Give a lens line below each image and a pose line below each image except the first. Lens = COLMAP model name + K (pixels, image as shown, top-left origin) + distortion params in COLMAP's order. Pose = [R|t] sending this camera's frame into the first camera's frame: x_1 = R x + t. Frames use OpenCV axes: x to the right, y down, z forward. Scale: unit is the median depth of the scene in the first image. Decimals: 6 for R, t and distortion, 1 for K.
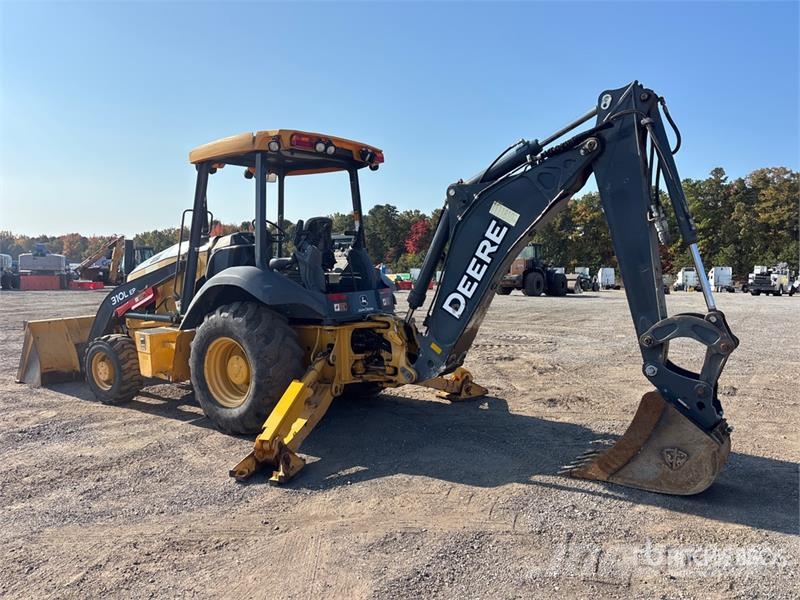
lens RADIAL K [[600.9, 0, 410.1], [0, 600.9, 302.4], [0, 0, 1]] dist [0.047015, -0.033780]
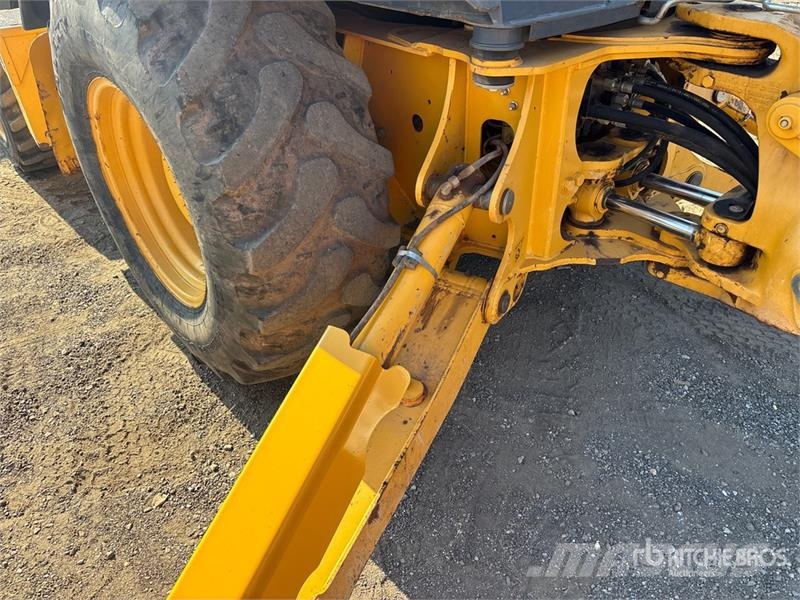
lens RADIAL K [[600.9, 0, 410.1], [0, 600.9, 302.4], [0, 0, 1]] dist [0.047015, -0.033780]
pose [[0.968570, 0.141405, -0.204639, -0.103527], [-0.010868, 0.845969, 0.533122, -0.003446], [0.248505, -0.514142, 0.820916, 0.734088]]
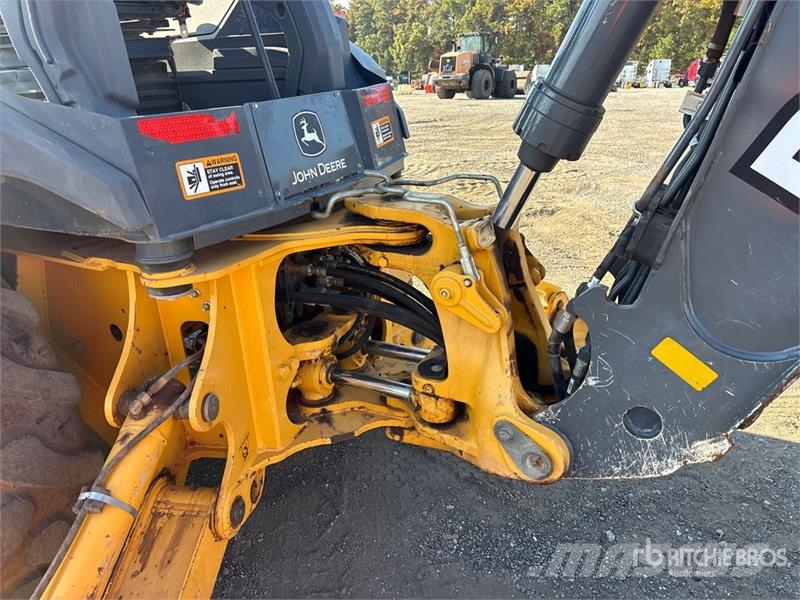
lens RADIAL K [[600.4, 0, 400.0], [0, 600.4, 300.0], [0, 0, 1]] dist [0.028678, -0.007282]
pose [[0.993347, -0.065834, 0.094489, -0.070192], [0.034347, 0.952511, 0.302561, -0.012711], [-0.109921, -0.297303, 0.948435, 0.752740]]
